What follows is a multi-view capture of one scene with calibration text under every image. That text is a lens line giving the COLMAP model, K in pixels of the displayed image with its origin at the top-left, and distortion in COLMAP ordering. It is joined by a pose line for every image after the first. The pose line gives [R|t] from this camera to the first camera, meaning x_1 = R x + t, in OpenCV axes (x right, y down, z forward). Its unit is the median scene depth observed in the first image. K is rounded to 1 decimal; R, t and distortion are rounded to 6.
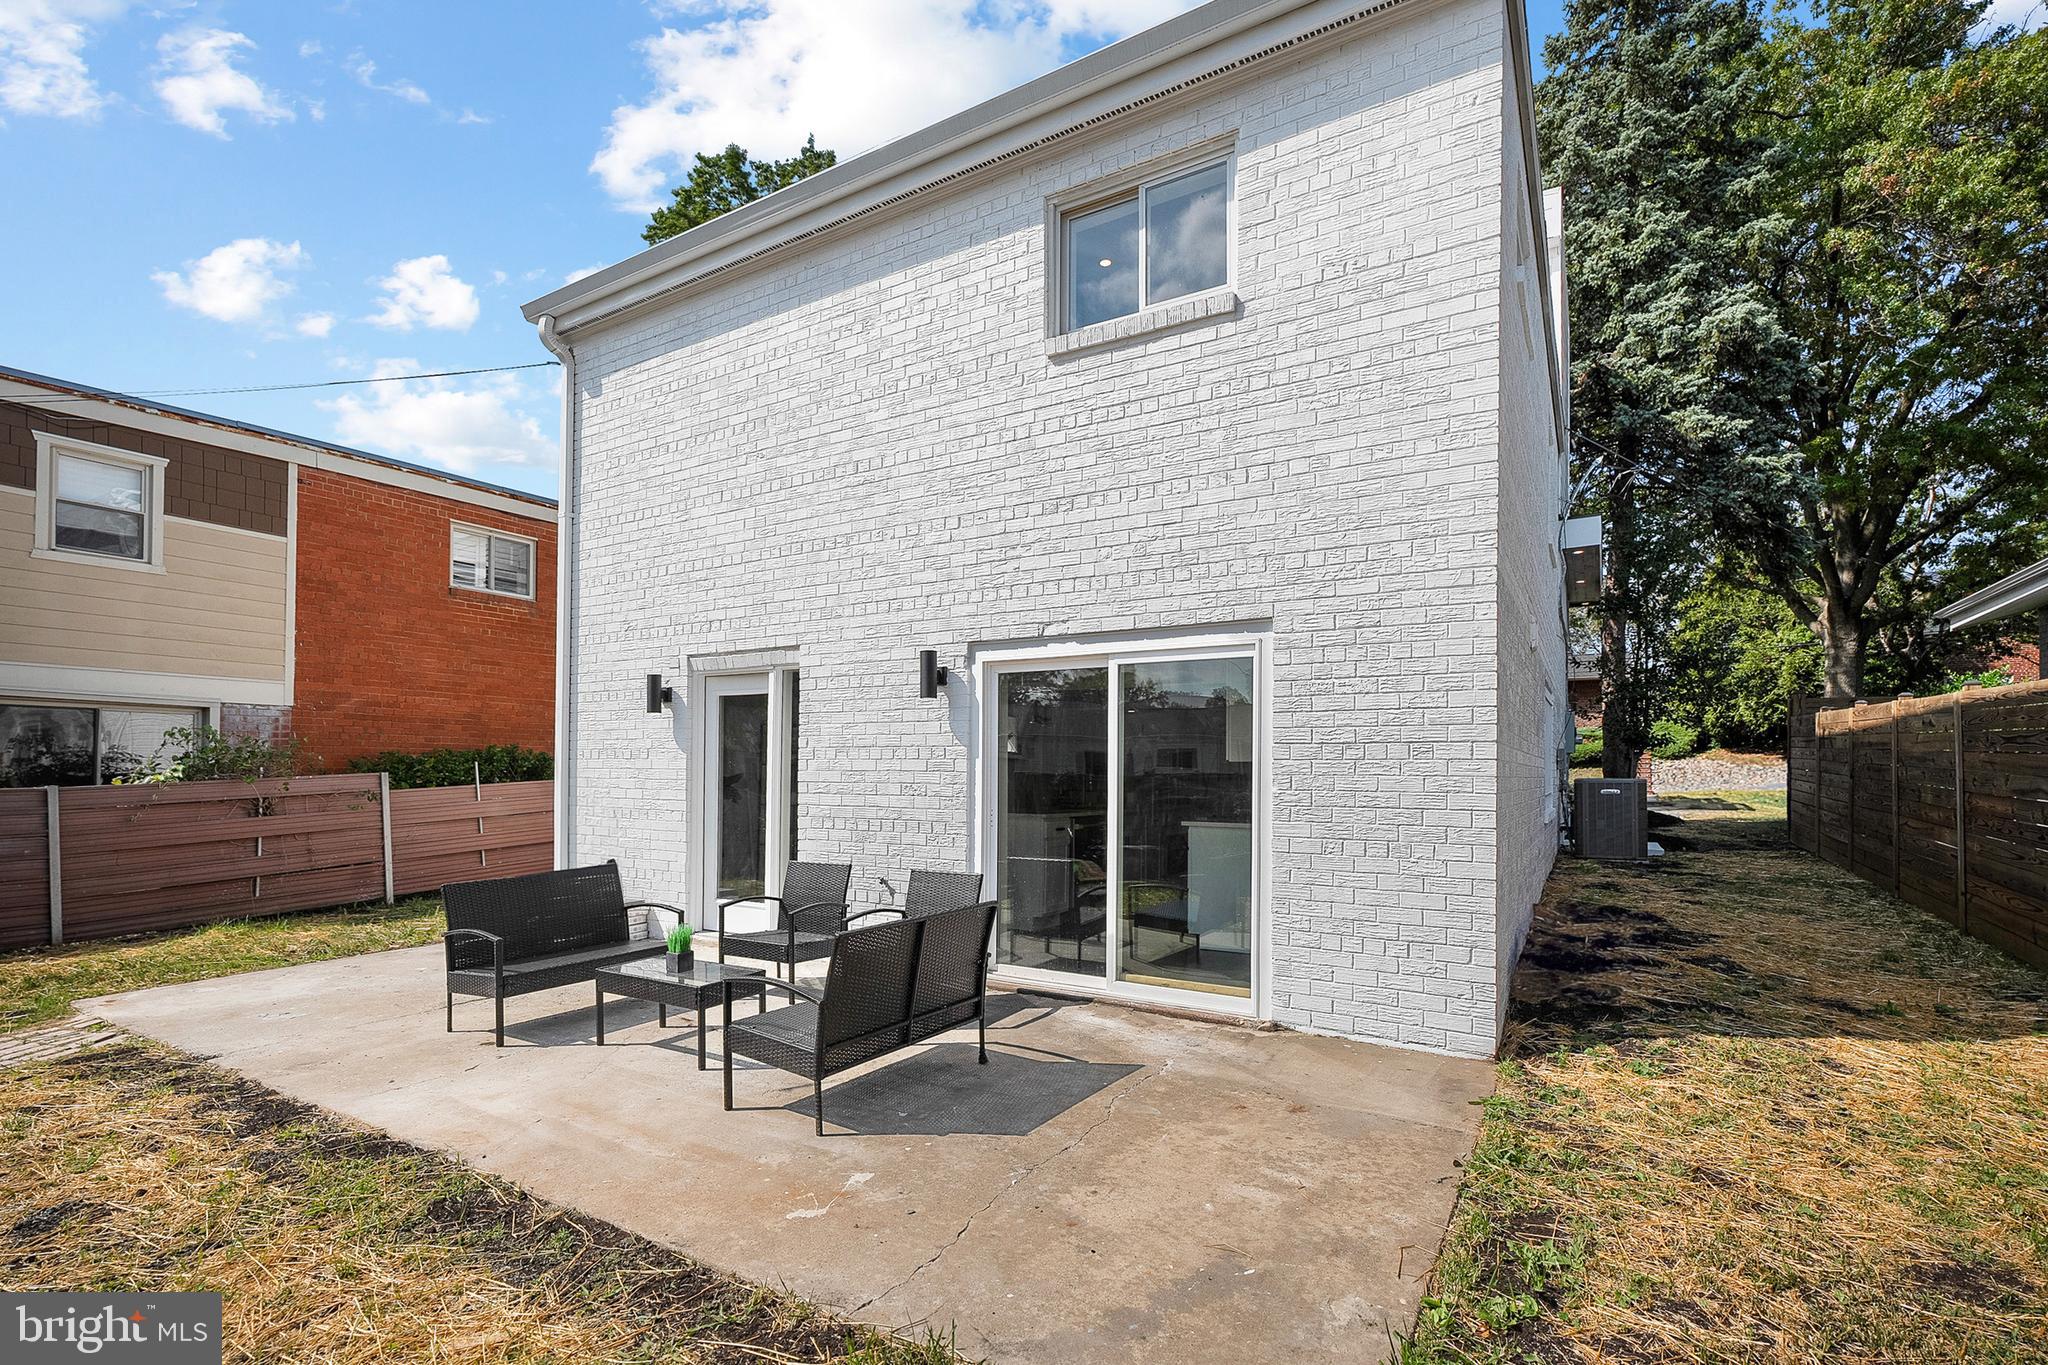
lens RADIAL K [[943.3, 0, 1023.2], [0, 943.3, 767.0], [0, 0, 1]] dist [0.000443, 0.000058]
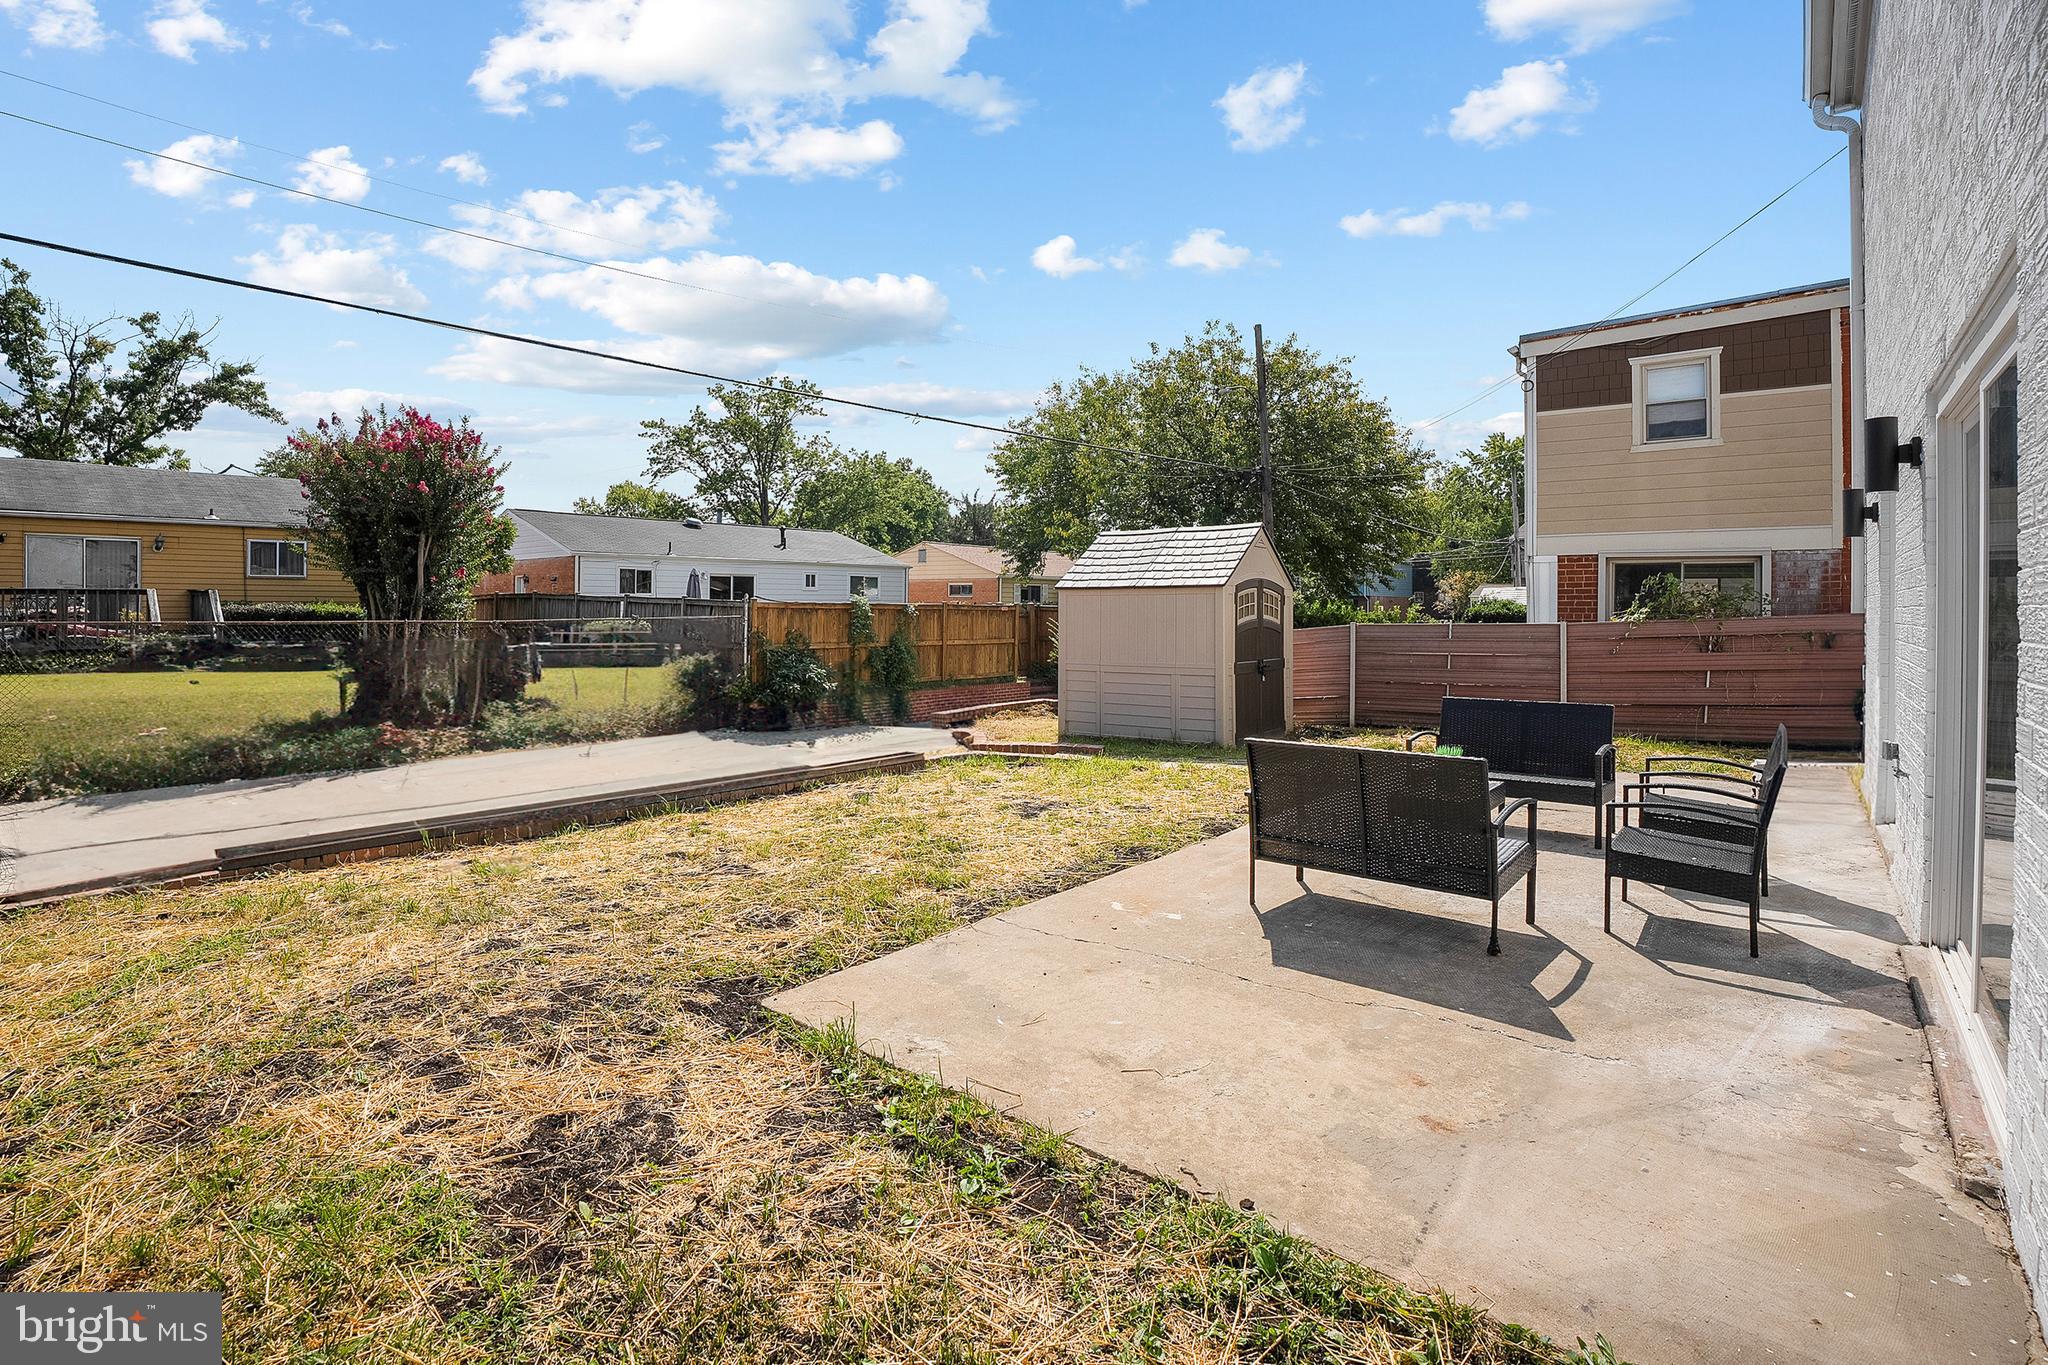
lens RADIAL K [[959.7, 0, 1023.9], [0, 959.7, 605.2], [0, 0, 1]] dist [-0.042936, 0.000144]
pose [[-0.132051, -0.006870, -0.991219, 0.445745], [-0.002643, 0.999975, -0.006579, 0.006210], [0.991239, 0.001751, -0.132065, 0.371297]]
